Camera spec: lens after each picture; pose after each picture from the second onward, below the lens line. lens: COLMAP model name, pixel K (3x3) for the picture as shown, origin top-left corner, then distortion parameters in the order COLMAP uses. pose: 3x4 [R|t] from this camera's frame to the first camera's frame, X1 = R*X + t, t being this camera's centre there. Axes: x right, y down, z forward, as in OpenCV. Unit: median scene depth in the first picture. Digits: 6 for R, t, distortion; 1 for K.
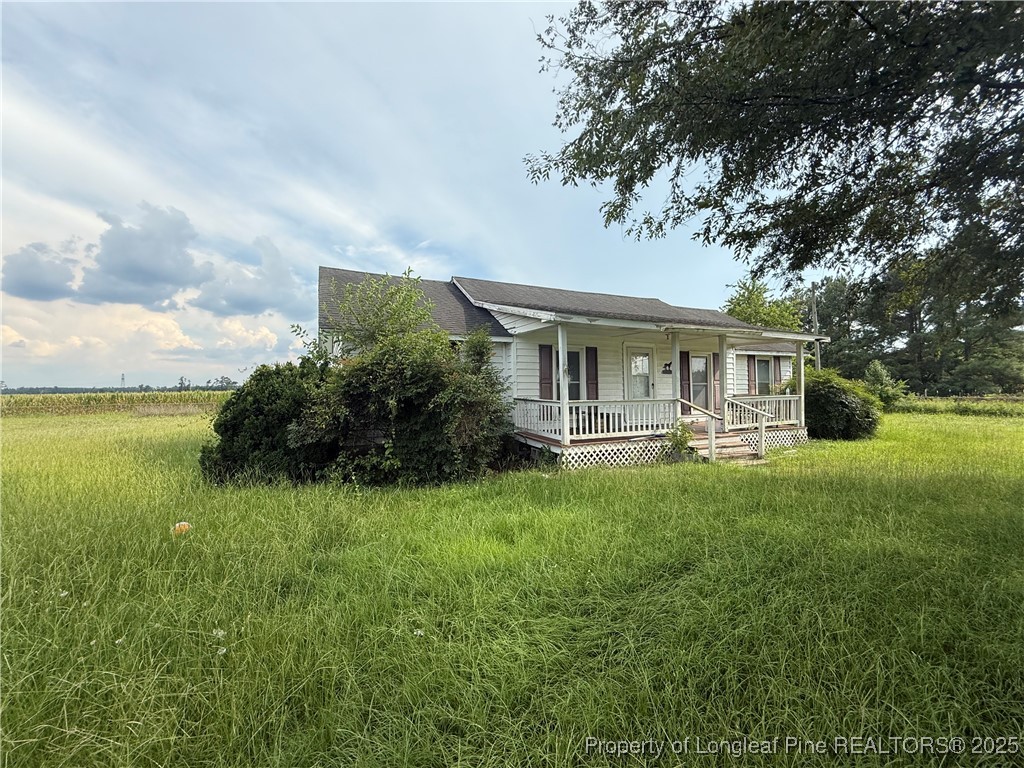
lens RADIAL K [[404.3, 0, 503.6], [0, 404.3, 383.4], [0, 0, 1]] dist [0.000800, 0.000378]
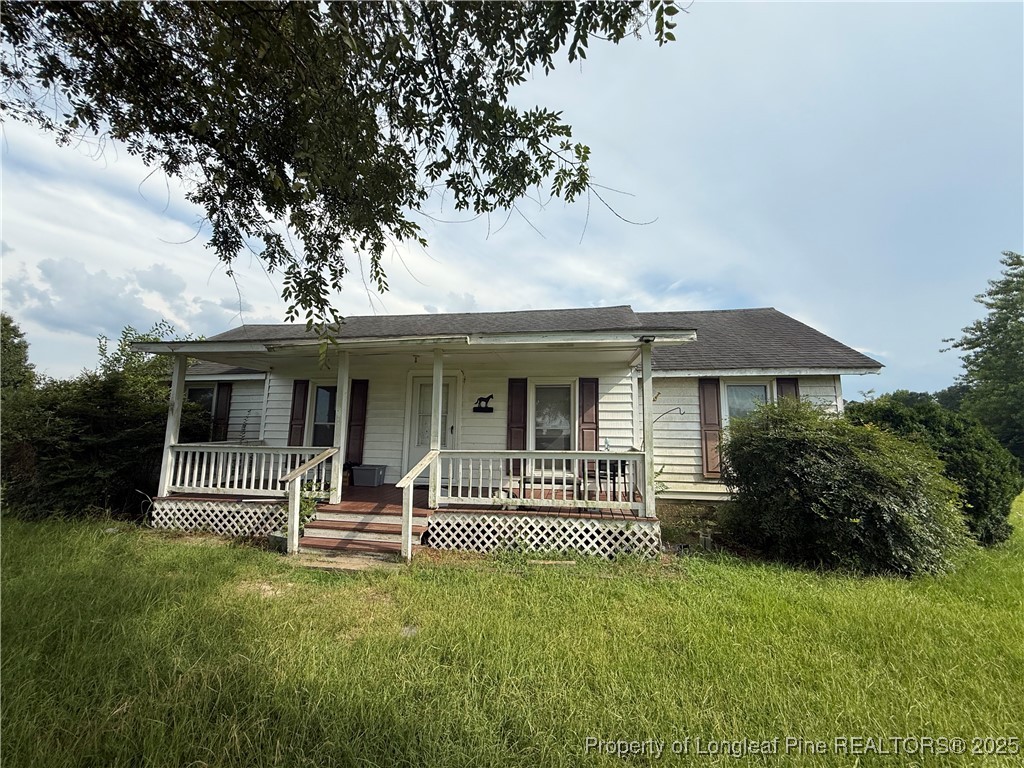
lens RADIAL K [[404.3, 0, 511.0], [0, 404.3, 381.0], [0, 0, 1]] dist [0.000800, 0.000378]
pose [[0.827542, -0.054741, -0.558728, 0.890238], [-0.011666, 0.993343, -0.114601, 0.001157], [0.561282, 0.101355, 0.821395, 0.500028]]
